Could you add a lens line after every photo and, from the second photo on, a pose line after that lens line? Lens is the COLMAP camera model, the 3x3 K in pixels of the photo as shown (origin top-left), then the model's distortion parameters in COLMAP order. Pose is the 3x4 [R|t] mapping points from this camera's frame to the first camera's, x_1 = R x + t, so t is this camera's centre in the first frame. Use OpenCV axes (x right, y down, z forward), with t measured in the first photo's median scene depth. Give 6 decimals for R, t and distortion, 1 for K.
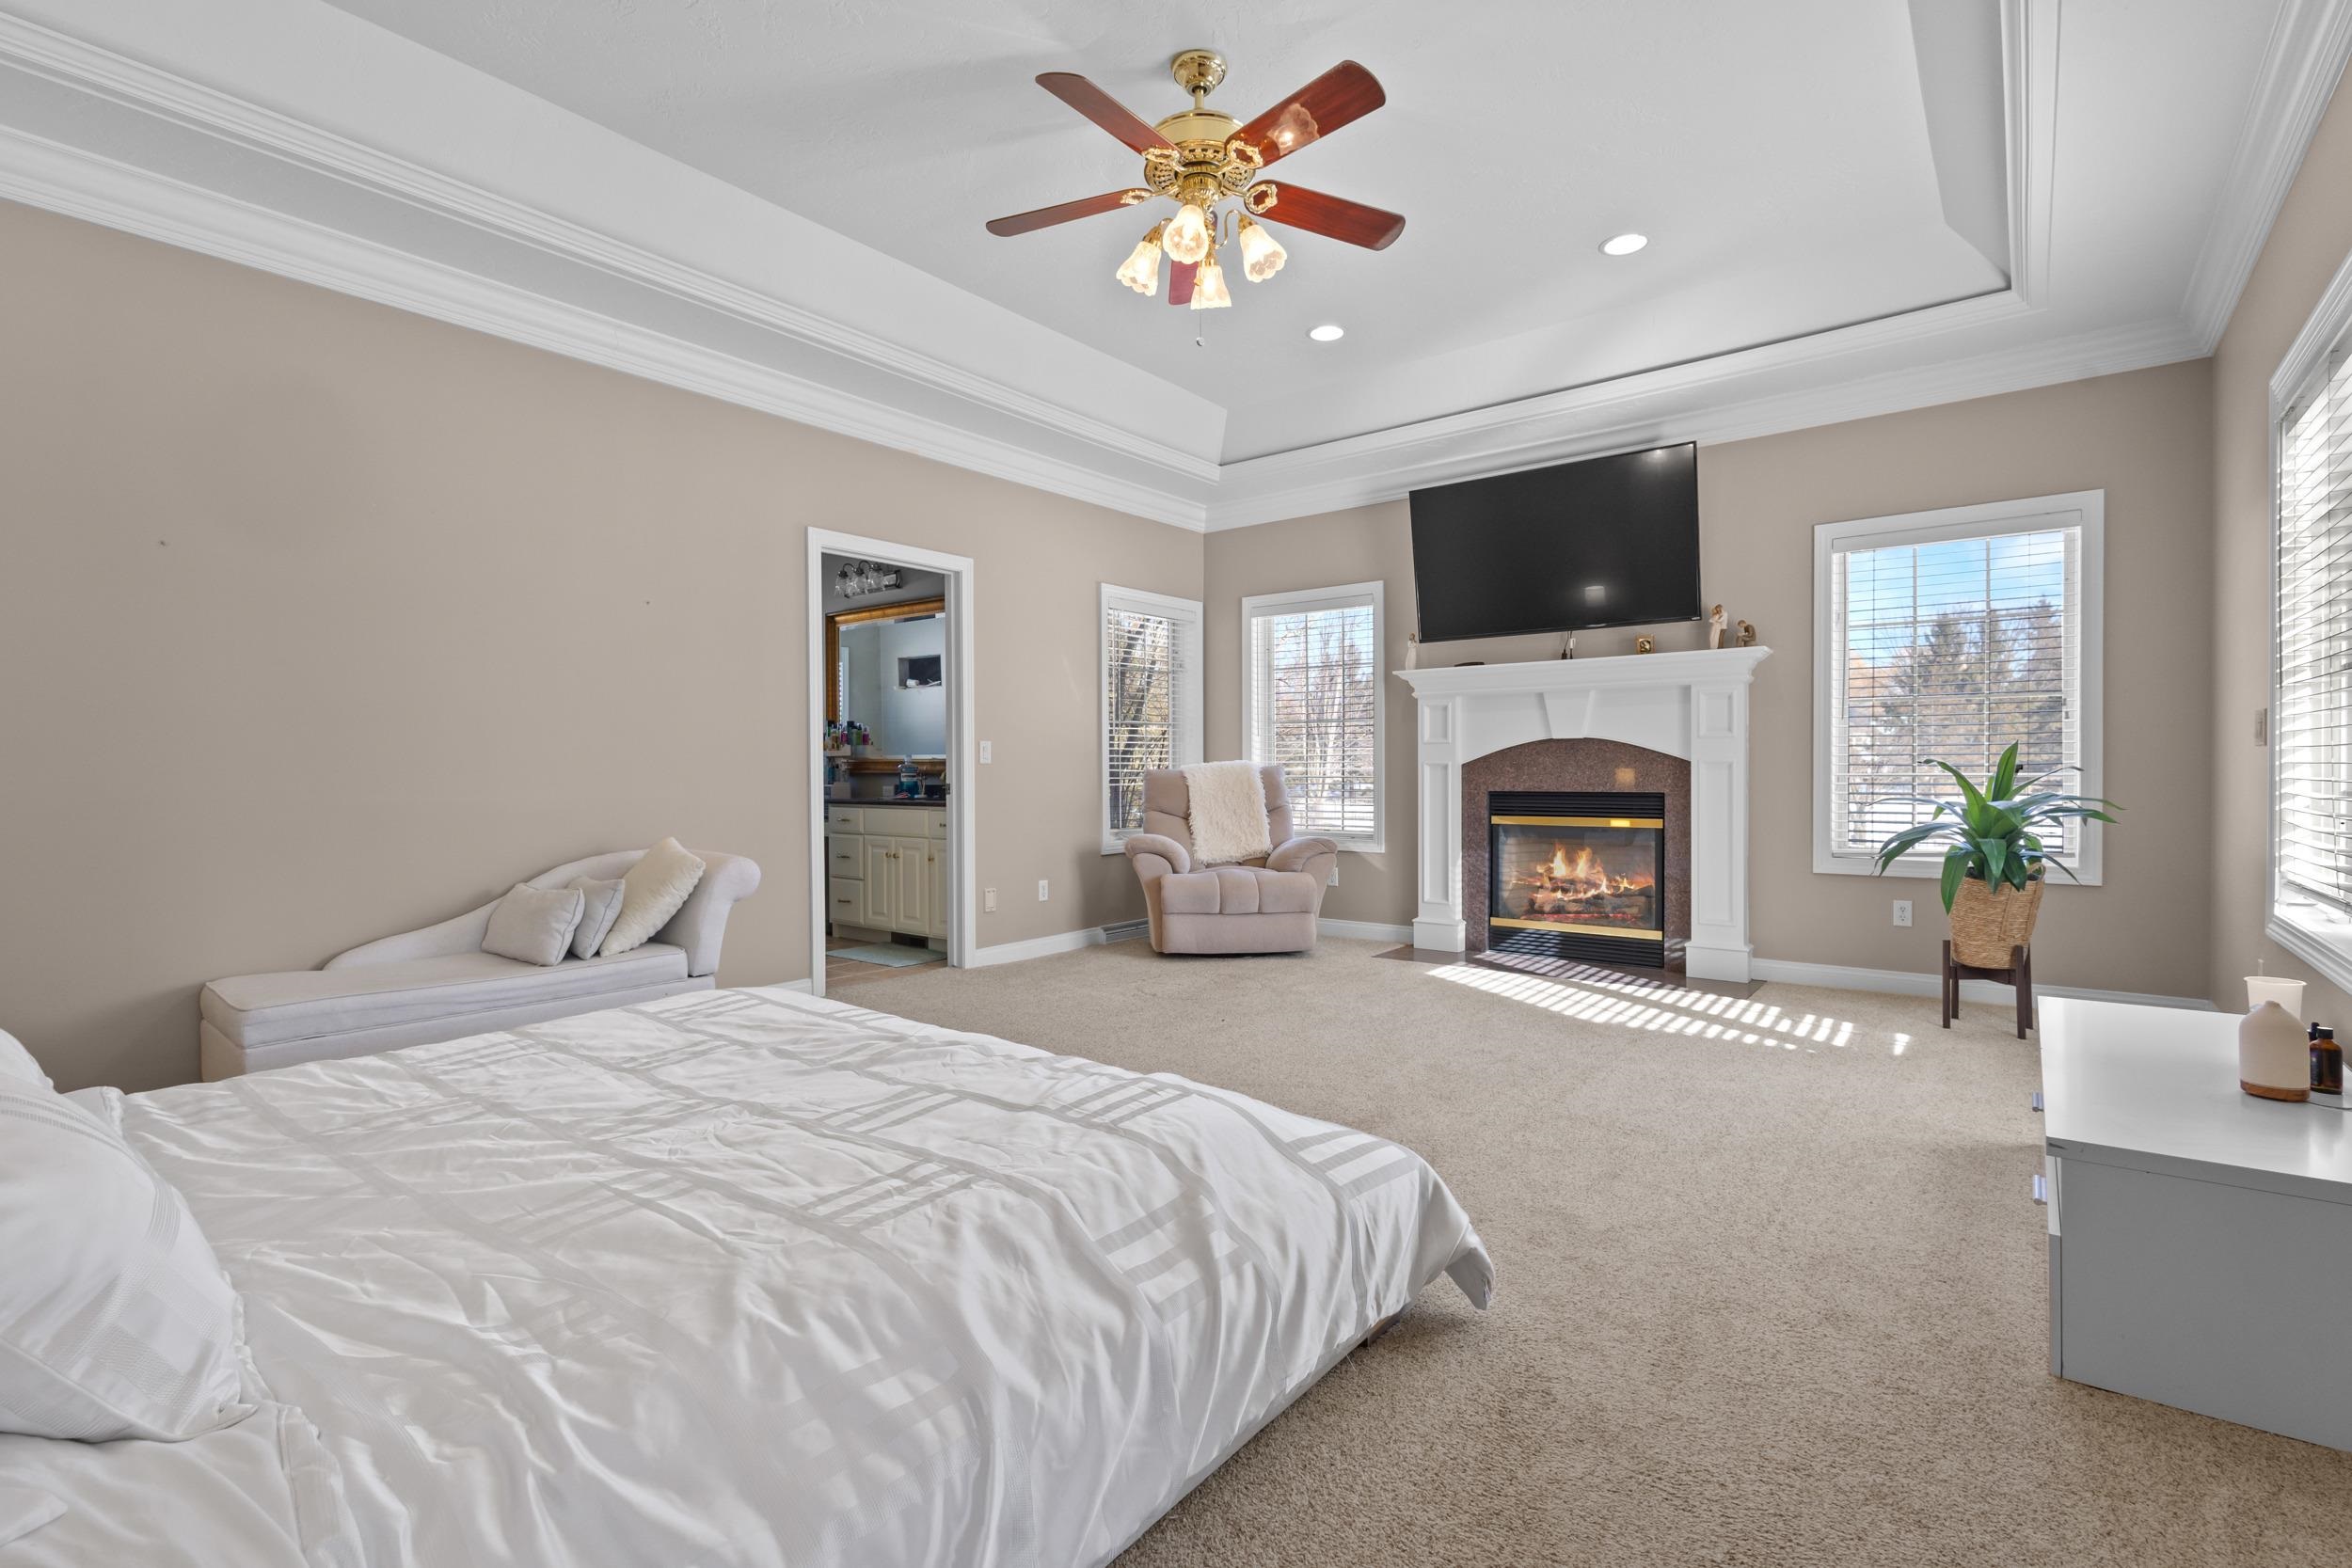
lens RADIAL K [[1081.1, 0, 1171.5], [0, 1081.1, 783.8], [0, 0, 1]] dist [-0.000981, 0.000429]
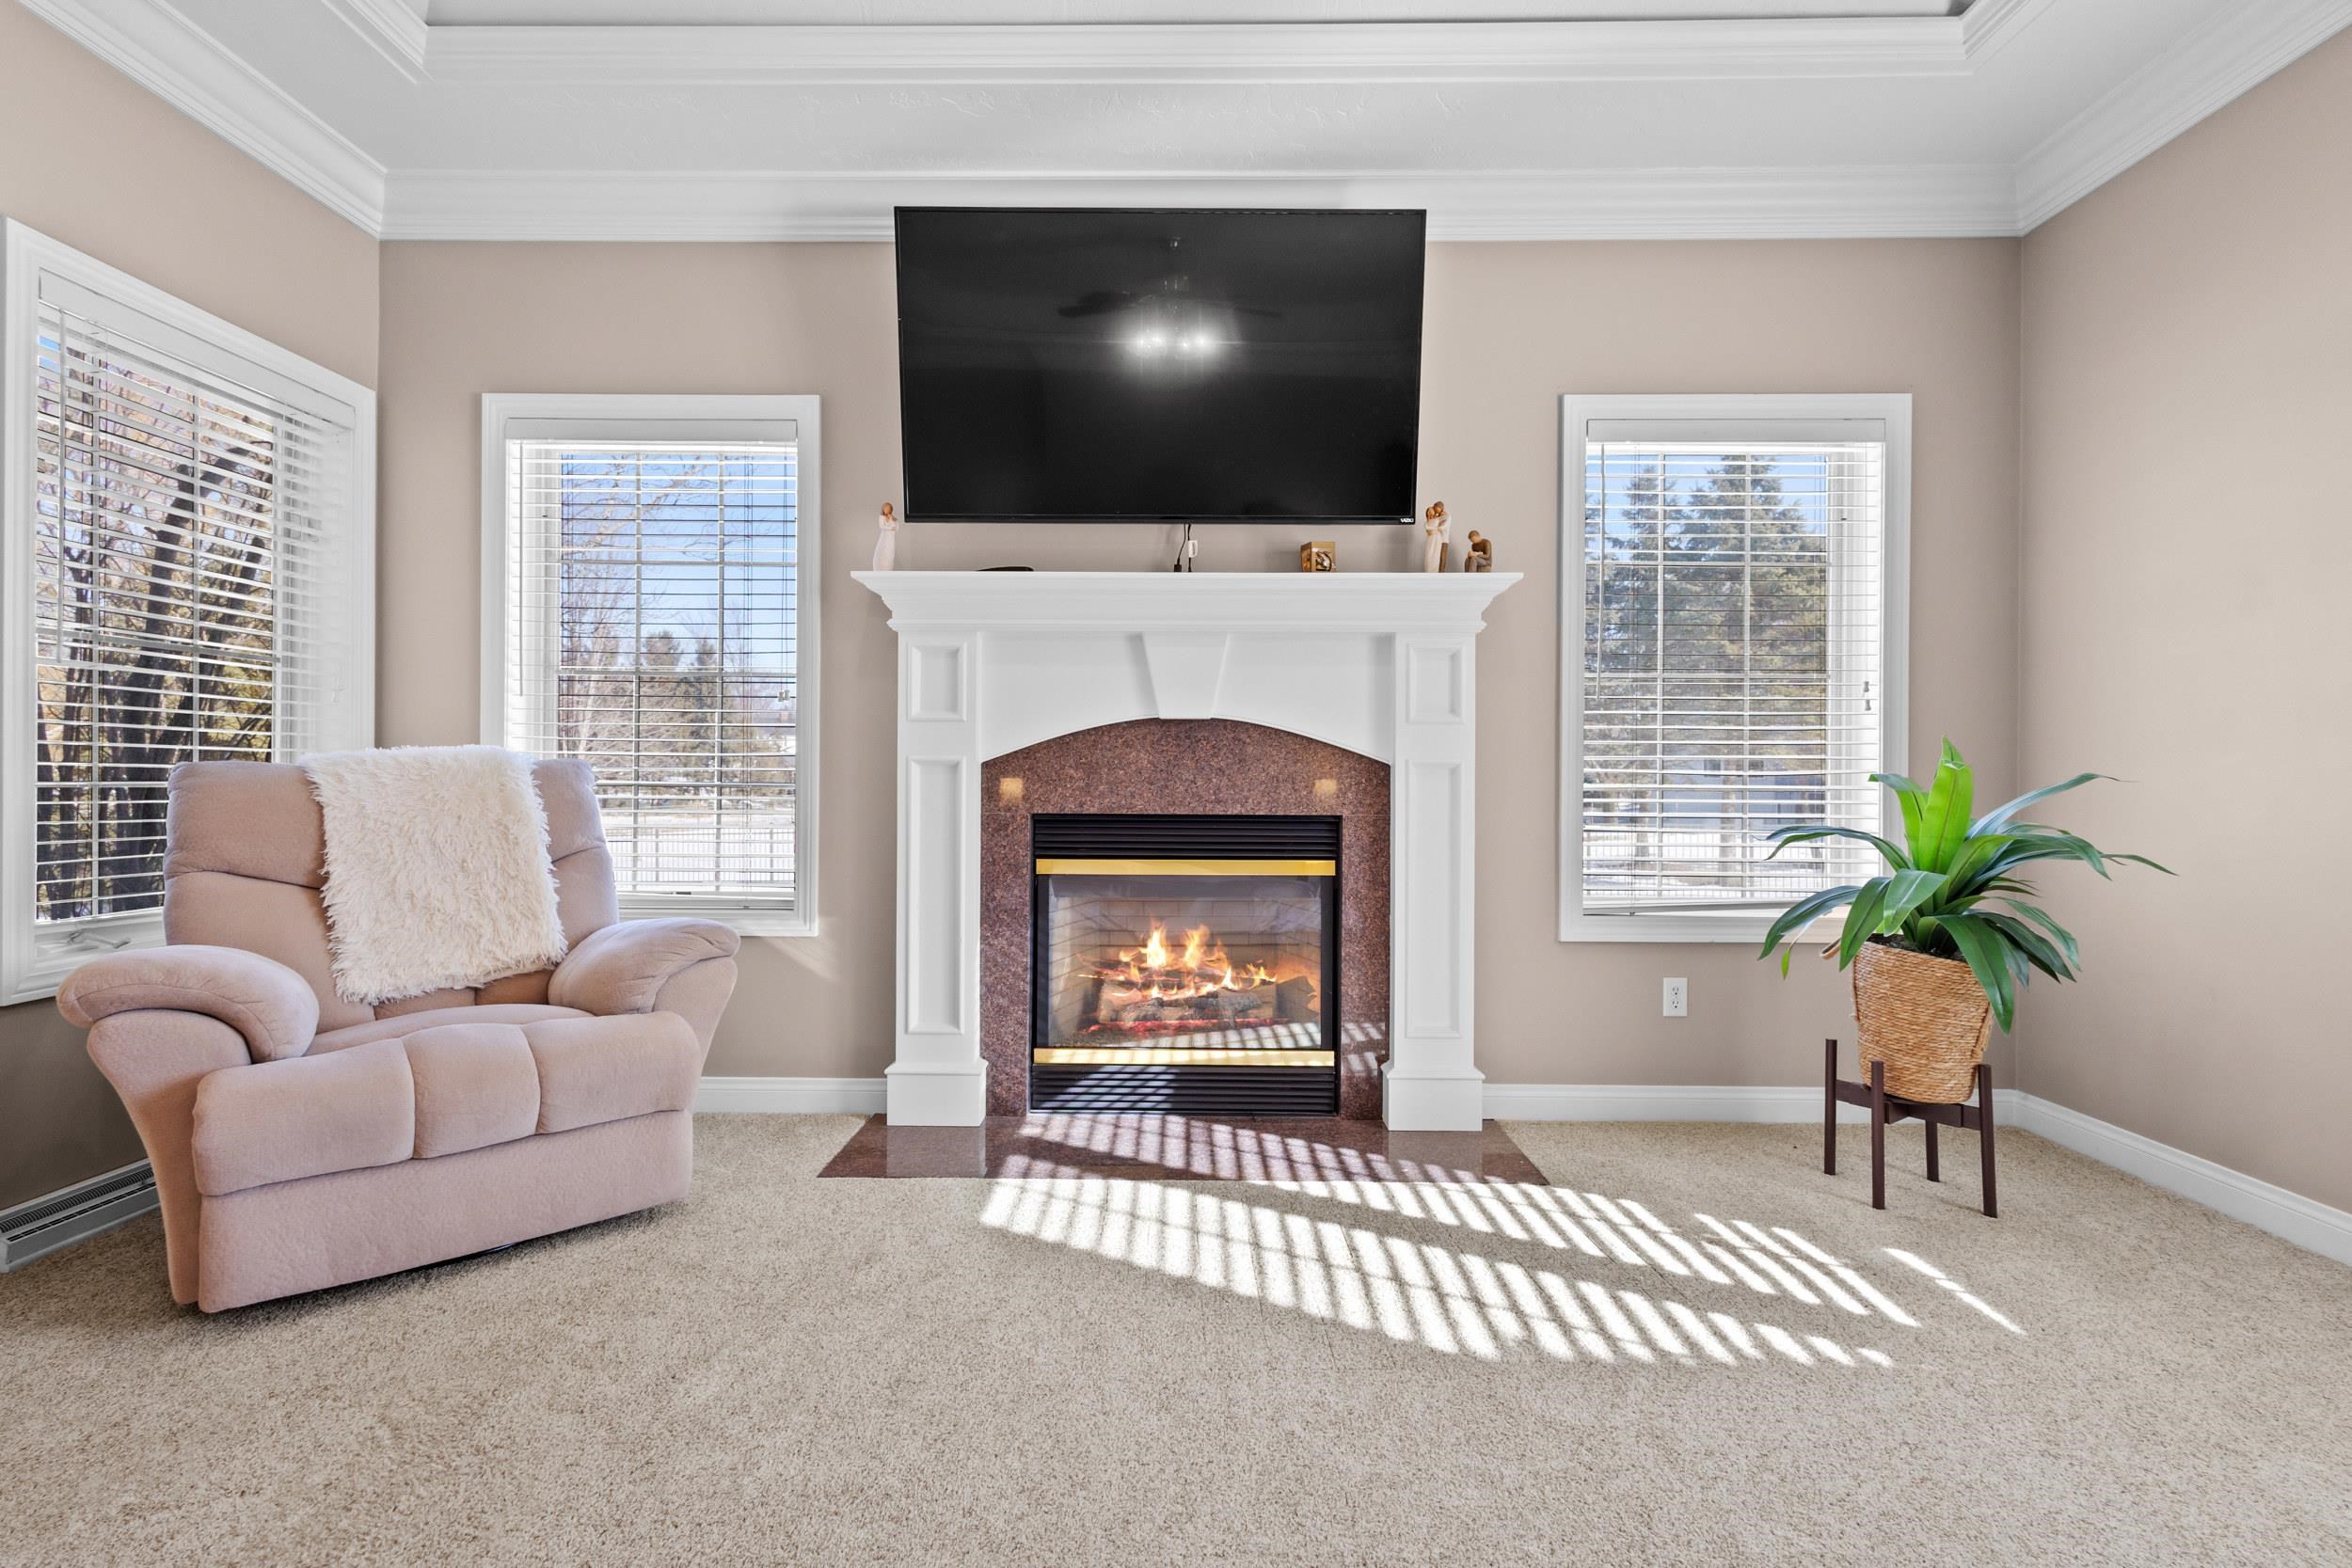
lens RADIAL K [[1081.1, 0, 1183.1], [0, 1081.1, 794.6], [0, 0, 1]] dist [-0.000981, 0.000429]
pose [[0.796346, 0.001985, 0.604838, 0.029852], [-0.002596, 0.999997, 0.000136, -0.002726], [-0.604835, -0.001679, 0.796349, 0.539949]]
